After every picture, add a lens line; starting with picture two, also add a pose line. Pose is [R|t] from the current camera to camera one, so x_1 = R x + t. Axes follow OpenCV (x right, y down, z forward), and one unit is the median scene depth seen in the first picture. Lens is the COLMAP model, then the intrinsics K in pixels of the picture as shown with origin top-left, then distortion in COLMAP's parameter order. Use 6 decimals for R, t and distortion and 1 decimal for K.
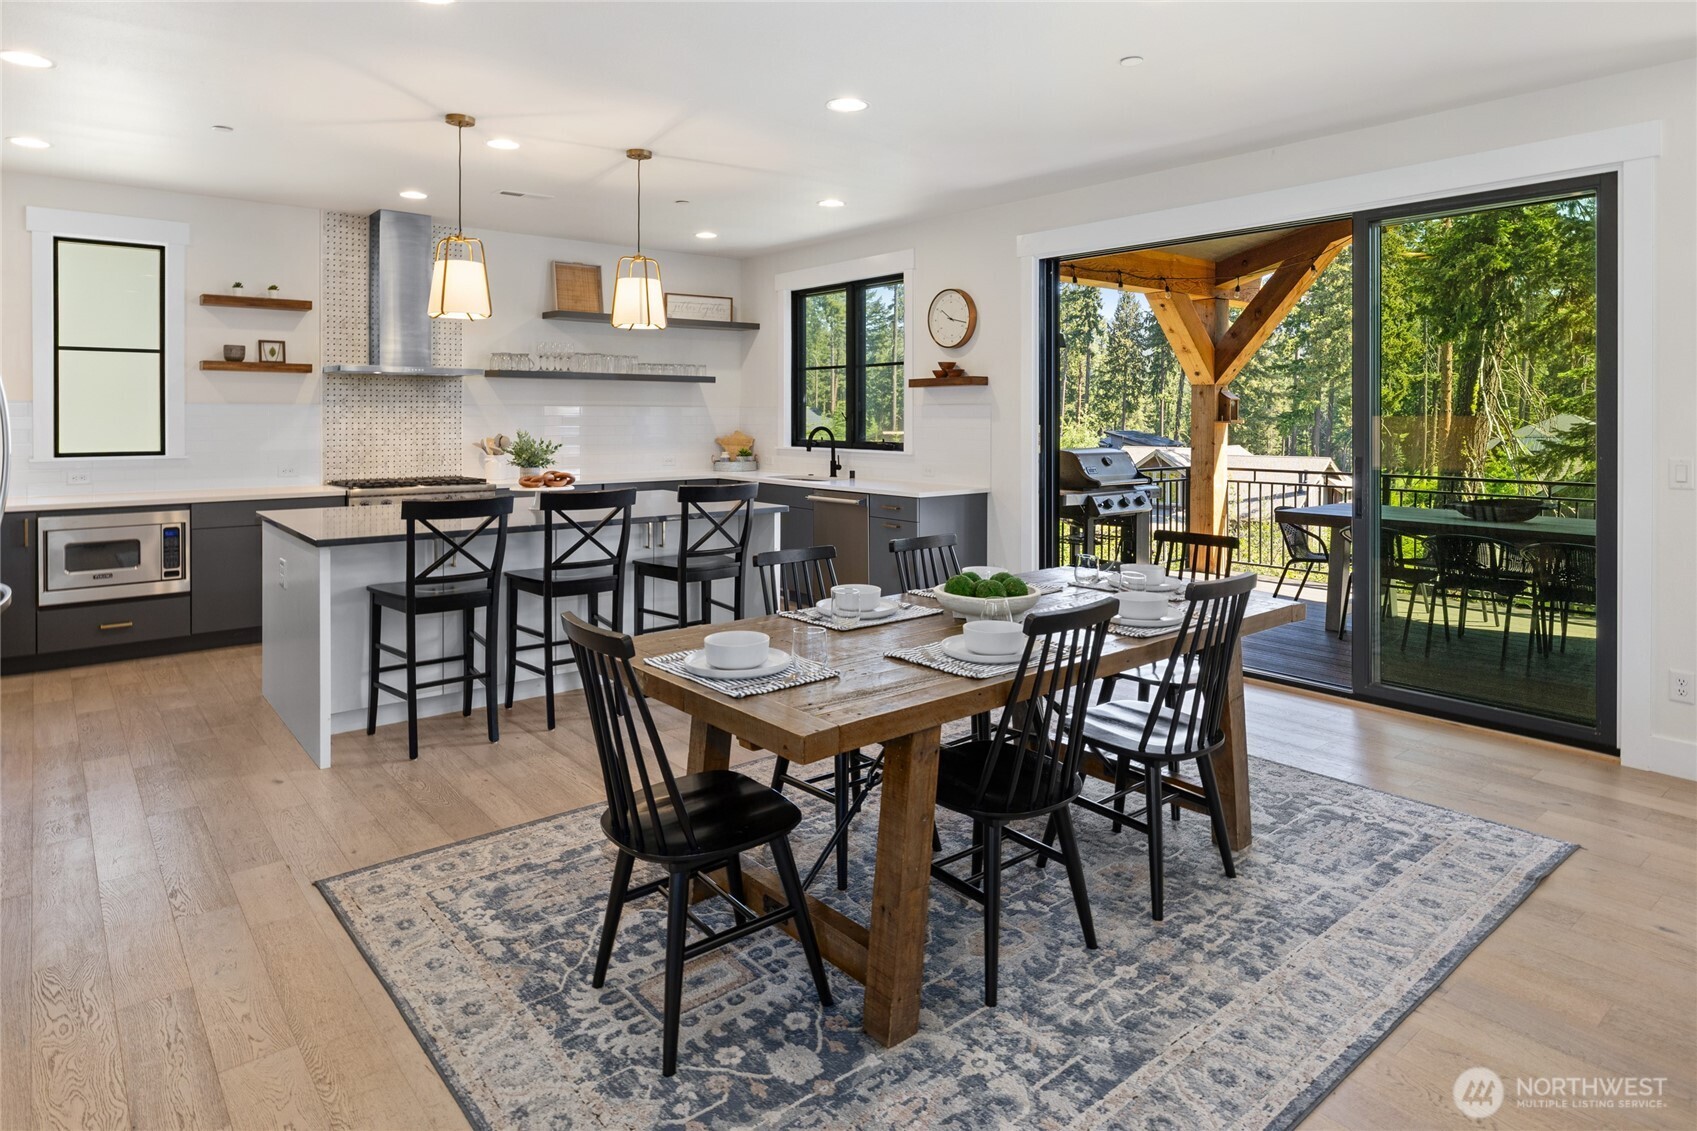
lens RADIAL K [[1003.2, 0, 855.5], [0, 1003.2, 410.8], [0, 0, 1]] dist [-0.017786, 0.000610]
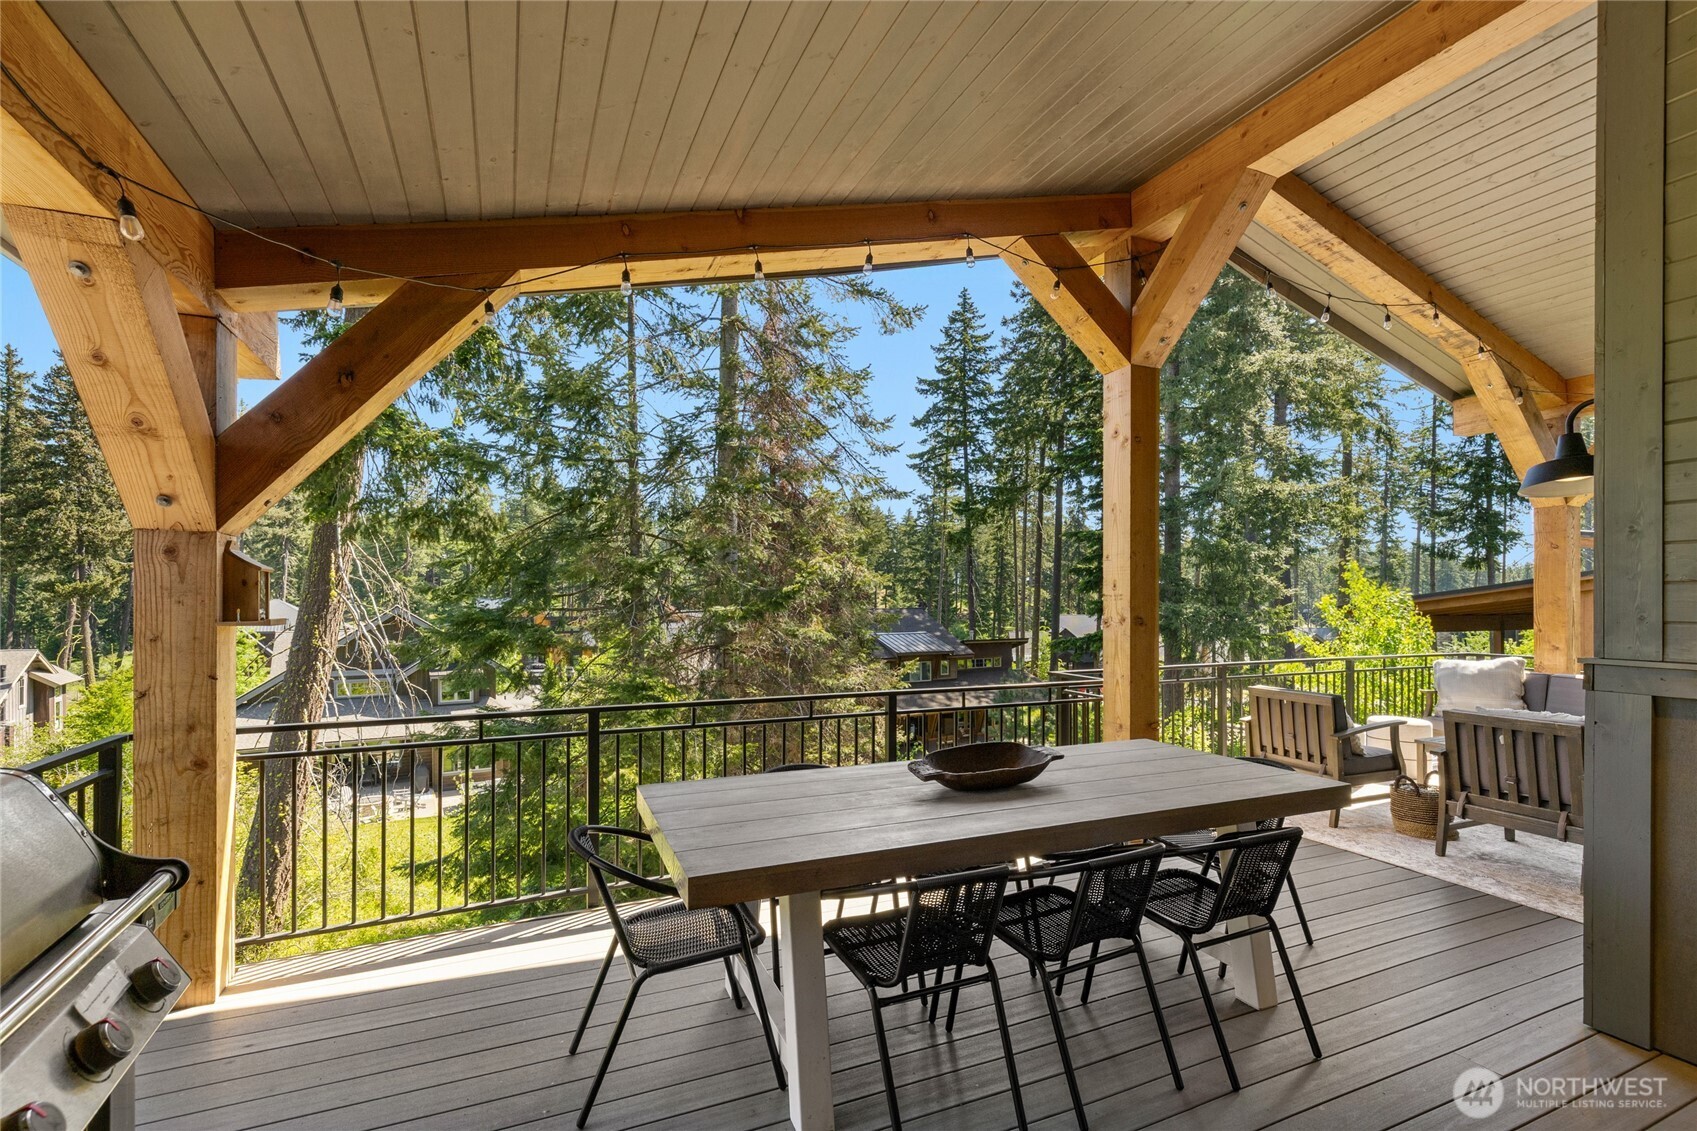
lens RADIAL K [[752.3, 0, 841.6], [0, 752.3, 604.4], [0, 0, 1]] dist [-0.002899, -0.000181]
pose [[0.276056, -0.005602, 0.961125, 0.177255], [-0.002647, 0.999975, 0.006588, 0.000959], [-0.961138, -0.004363, 0.276034, 0.868341]]
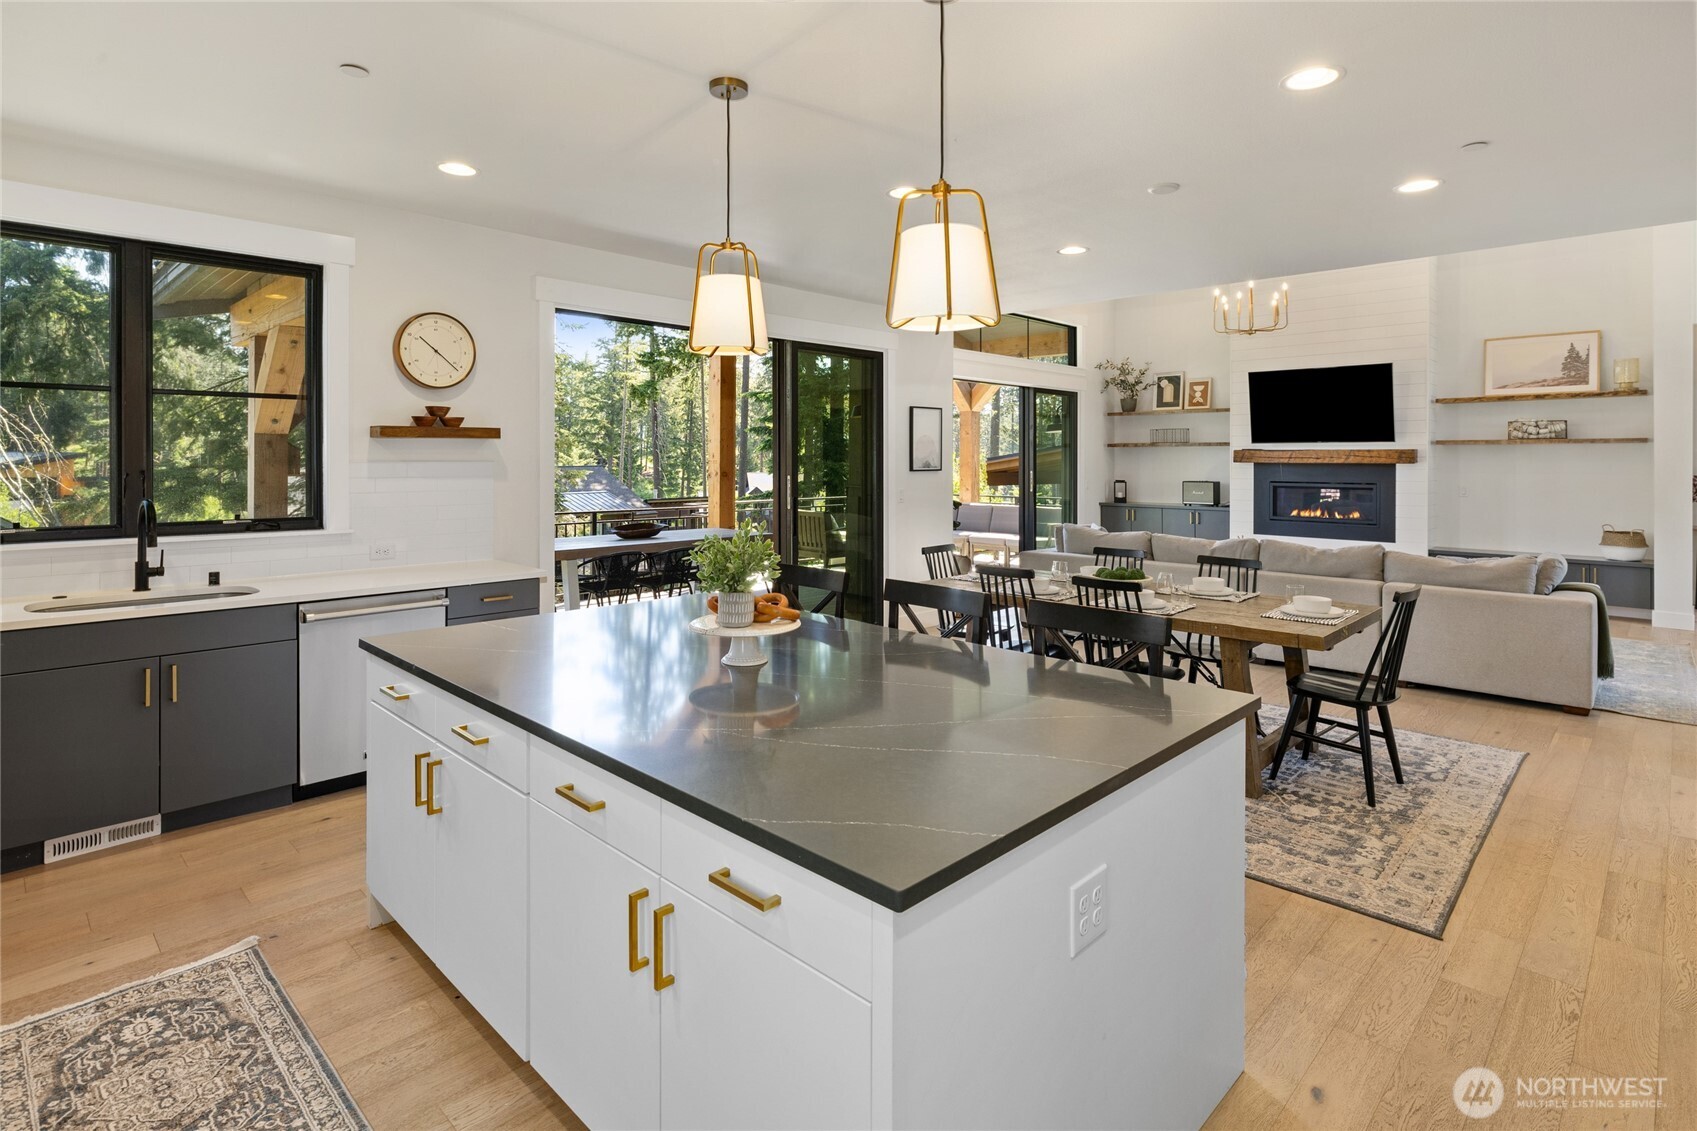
lens RADIAL K [[859.6, 0, 844.8], [0, 859.6, 481.9], [0, 0, 1]] dist [-0.016067, 0.002115]
pose [[-0.103166, -0.029151, 0.994237, -0.589921], [-0.007478, 0.999565, 0.028531, -0.011285], [-0.994636, -0.004491, -0.103339, 0.748176]]
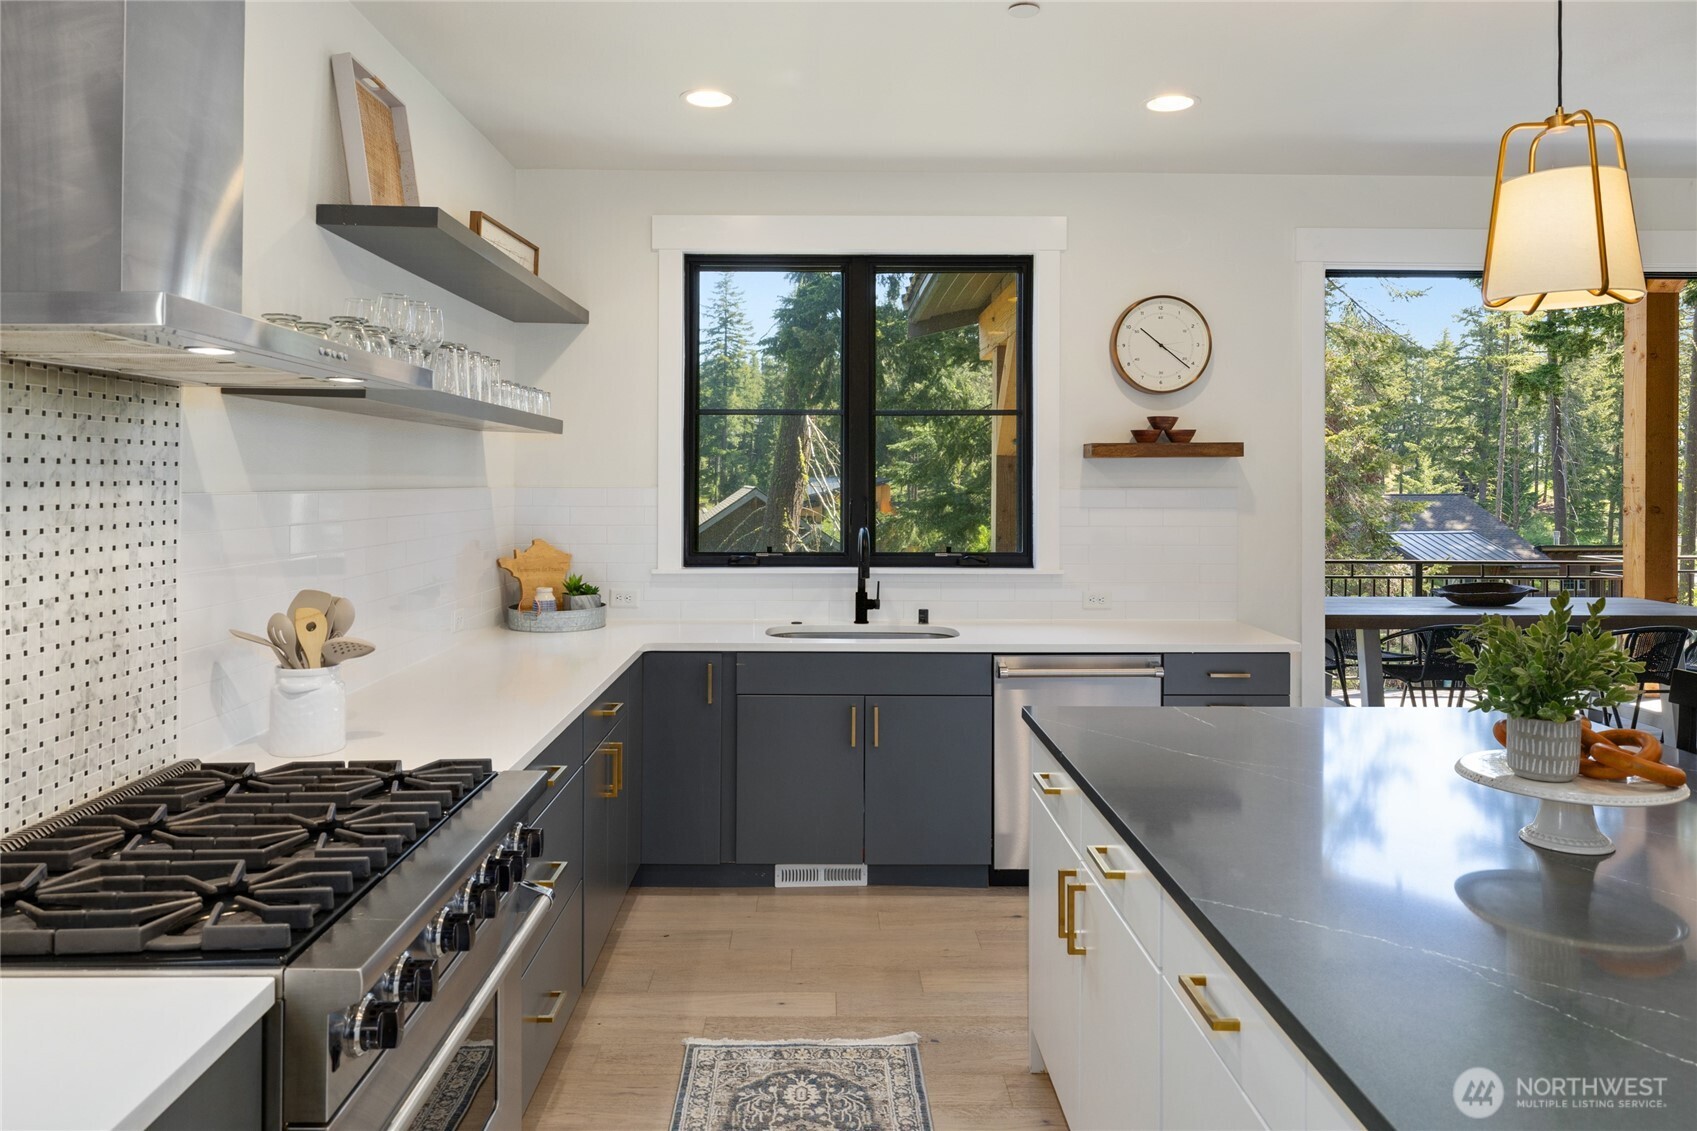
lens RADIAL K [[1133.0, 0, 823.7], [0, 1133.0, 488.6], [0, 0, 1]] dist [-0.011974, 0.002365]
pose [[0.639188, -0.005719, 0.769029, -0.548865], [-0.004002, 0.999934, 0.010762, -0.011952], [-0.769040, -0.009957, 0.639123, 0.717680]]
